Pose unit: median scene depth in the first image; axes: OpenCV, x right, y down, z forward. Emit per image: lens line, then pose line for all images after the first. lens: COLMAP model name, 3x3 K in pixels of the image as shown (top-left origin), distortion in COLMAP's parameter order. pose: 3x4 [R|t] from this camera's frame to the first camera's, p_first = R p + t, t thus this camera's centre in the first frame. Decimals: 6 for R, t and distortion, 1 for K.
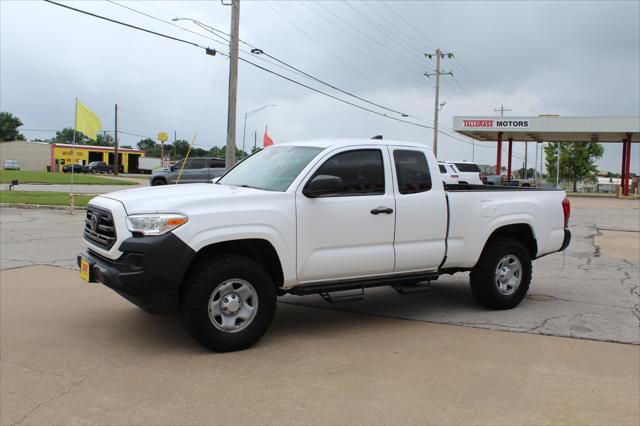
lens RADIAL K [[633.0, 0, 320.0], [0, 633.0, 213.0], [0, 0, 1]] dist [-0.097908, 0.019429]
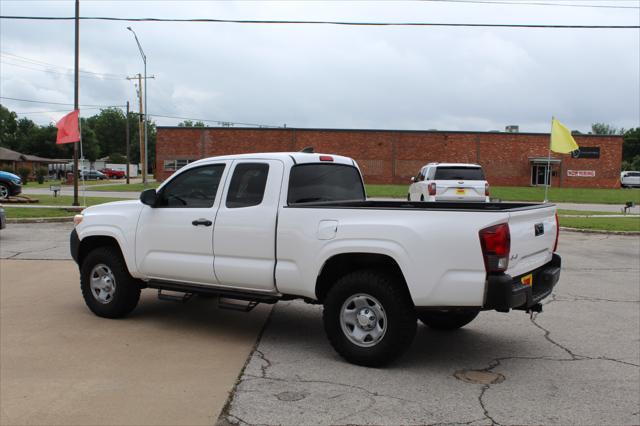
lens RADIAL K [[666.4, 0, 320.0], [0, 666.4, 213.0], [0, 0, 1]] dist [-0.117774, 0.137877]
pose [[0.400283, 0.024964, -0.916051, 1.120239], [-0.061054, 0.998134, 0.000523, -0.030029], [0.914355, 0.055720, 0.401060, 0.697347]]
